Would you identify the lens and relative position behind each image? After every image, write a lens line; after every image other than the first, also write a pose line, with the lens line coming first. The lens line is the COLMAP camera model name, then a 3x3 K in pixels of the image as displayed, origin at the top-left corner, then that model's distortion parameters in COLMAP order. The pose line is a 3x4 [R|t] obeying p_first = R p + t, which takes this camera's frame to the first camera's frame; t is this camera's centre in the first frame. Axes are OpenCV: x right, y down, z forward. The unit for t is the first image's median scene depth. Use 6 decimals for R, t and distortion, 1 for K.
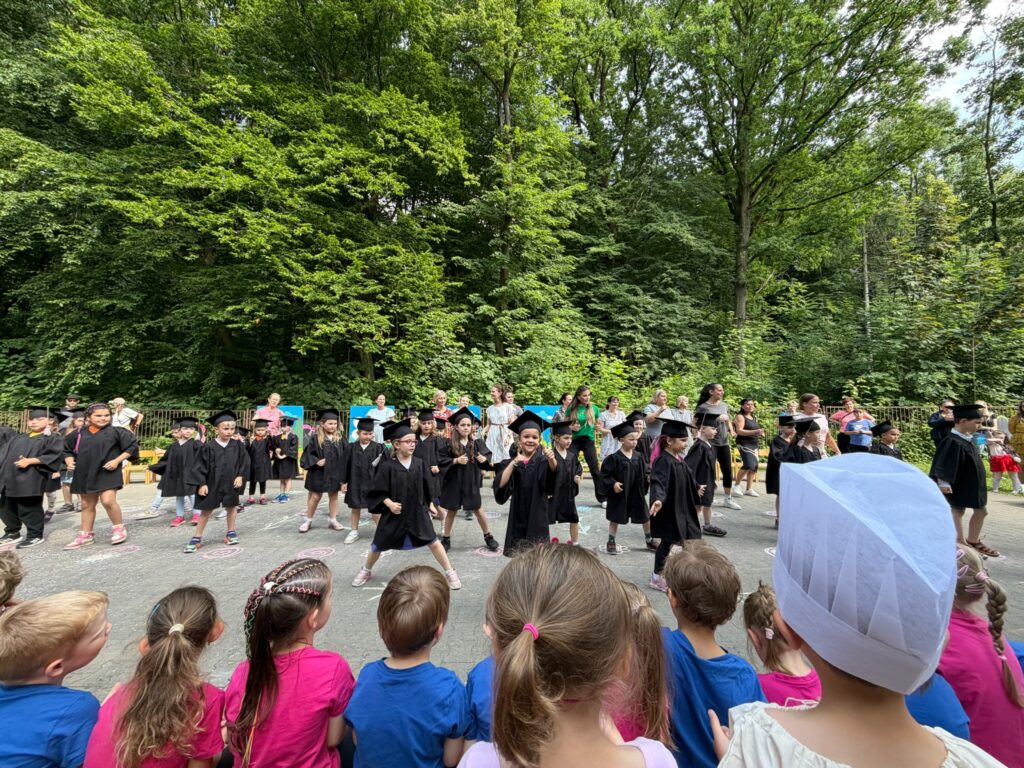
lens RADIAL K [[407.2, 0, 506.4], [0, 407.2, 384.0], [0, 0, 1]] dist [0.001558, 0.000797]
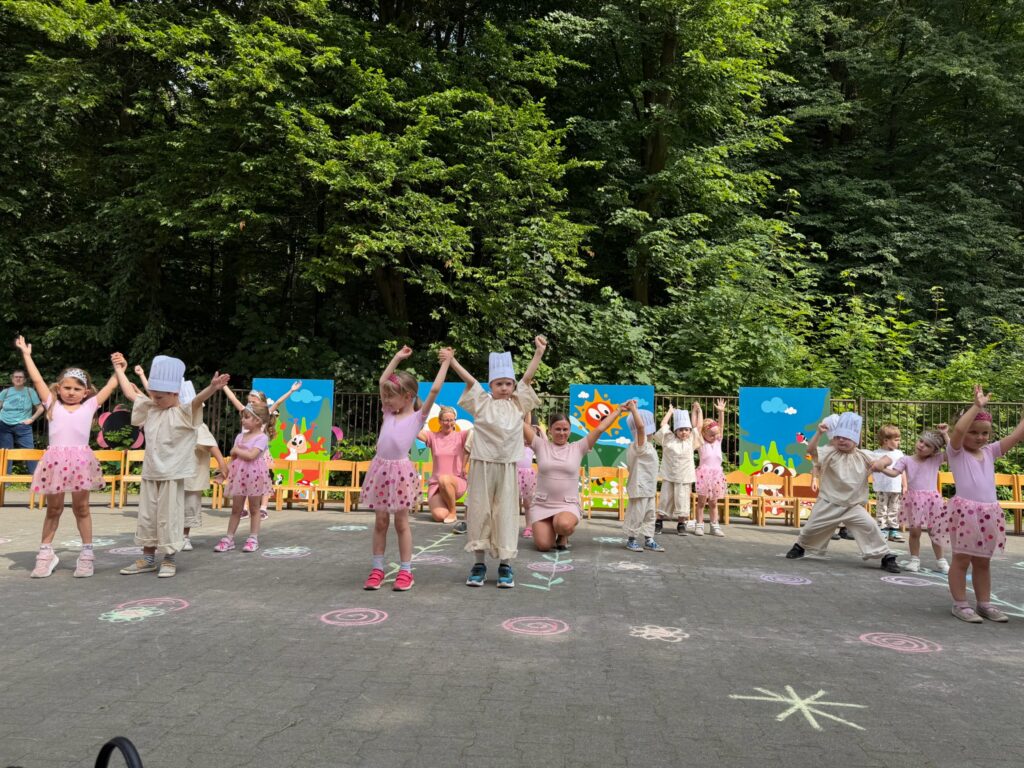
lens RADIAL K [[717.2, 0, 509.8], [0, 717.2, 384.4], [0, 0, 1]] dist [0.046971, -0.048442]
pose [[0.996112, 0.019056, -0.086006, -0.131388], [-0.017913, 0.999741, 0.014043, 0.031560], [0.086251, -0.012448, 0.996196, 0.042352]]
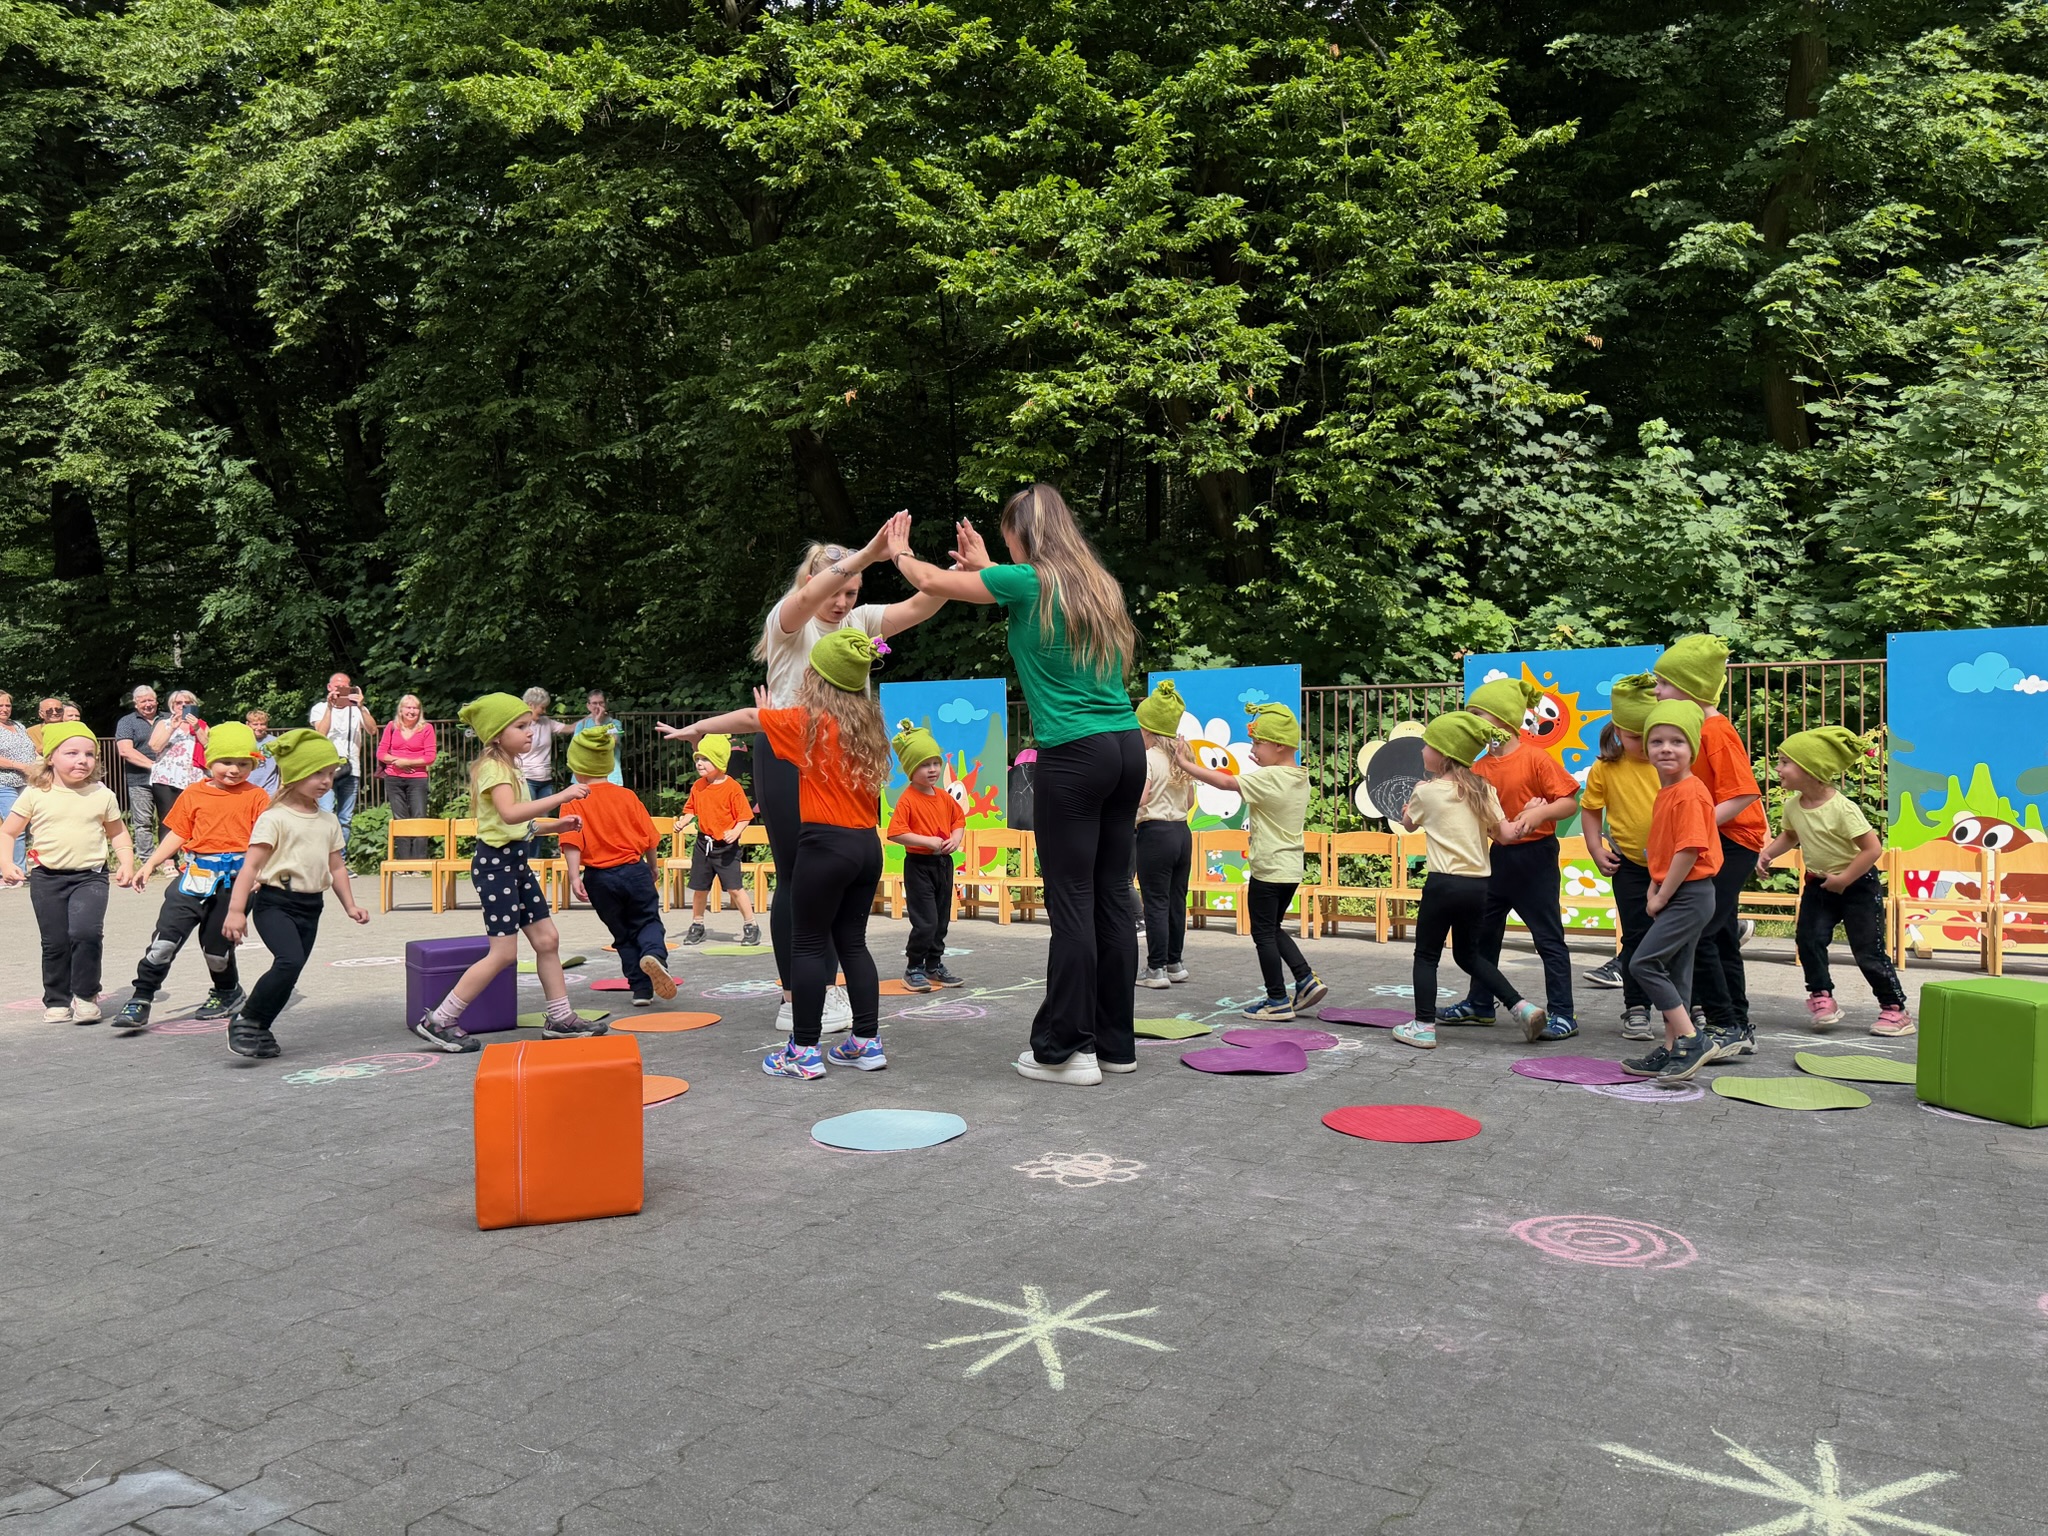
lens RADIAL K [[1434.5, 0, 1029.2], [0, 1434.5, 789.7], [0, 0, 1]] dist [0.046971, -0.048442]
pose [[0.867221, 0.000204, -0.497923, 0.025613], [0.049528, 0.995005, 0.086670, 0.035108], [0.495454, -0.099823, 0.862880, 0.091599]]
